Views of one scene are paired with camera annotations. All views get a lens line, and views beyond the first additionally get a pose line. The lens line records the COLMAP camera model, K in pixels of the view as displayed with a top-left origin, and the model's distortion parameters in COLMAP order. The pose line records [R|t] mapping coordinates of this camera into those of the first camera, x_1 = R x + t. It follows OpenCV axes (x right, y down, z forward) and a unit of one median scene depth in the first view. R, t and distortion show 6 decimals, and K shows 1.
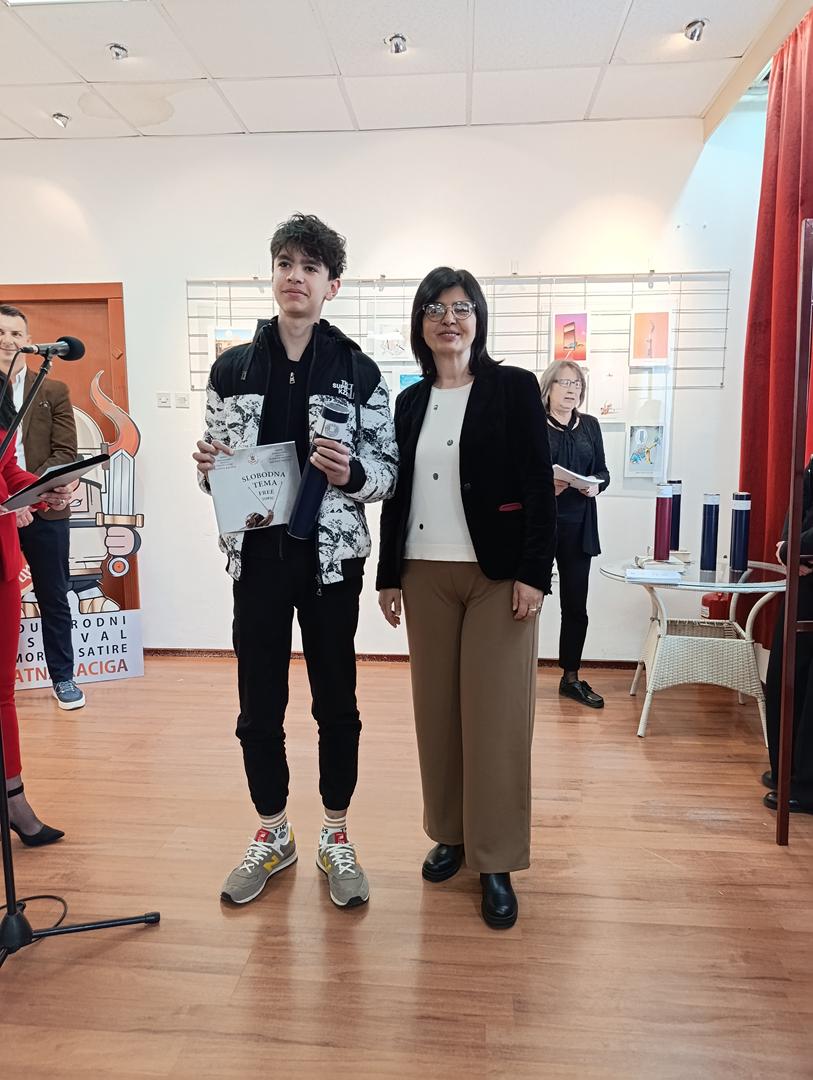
lens RADIAL K [[731.8, 0, 407.7], [0, 731.8, 538.5], [0, 0, 1]] dist [0.007870, -0.003797]
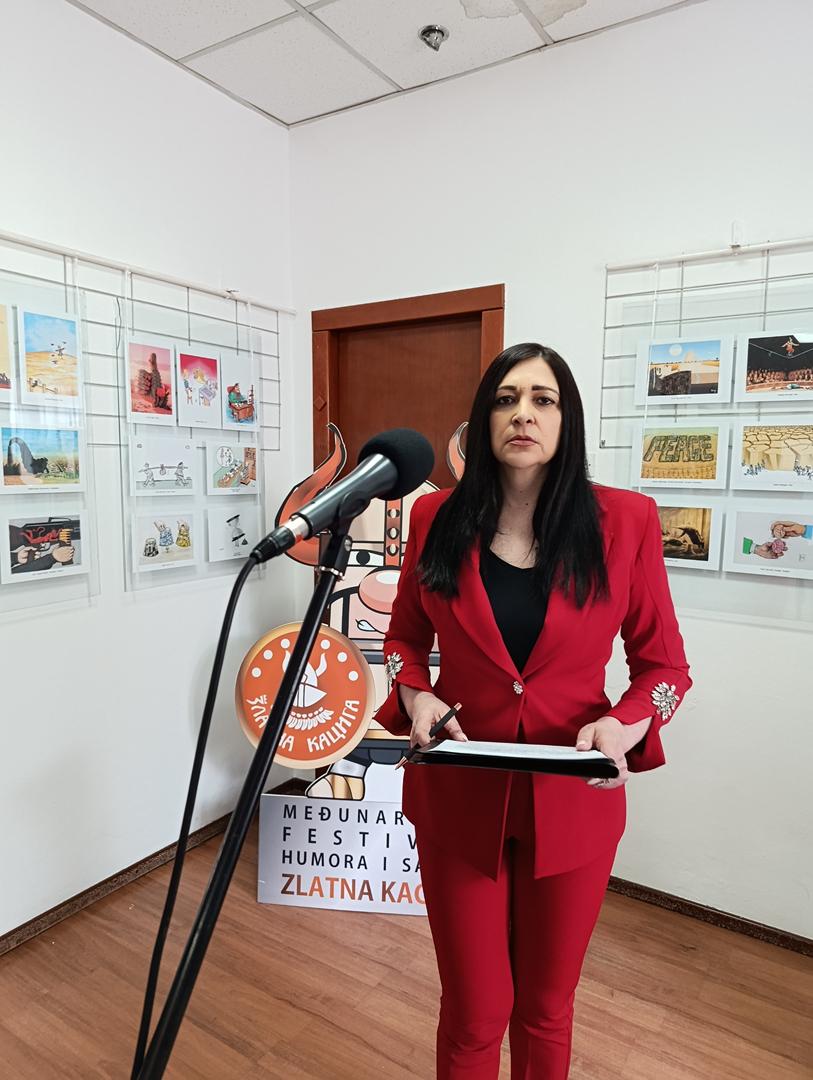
lens RADIAL K [[731.8, 0, 403.5], [0, 731.8, 541.5], [0, 0, 1]] dist [0.007870, -0.003797]
pose [[0.888603, 0.055288, -0.455333, -0.176364], [-0.066345, 0.997762, -0.008324, -0.120701], [0.453853, 0.037606, 0.890282, 0.429953]]
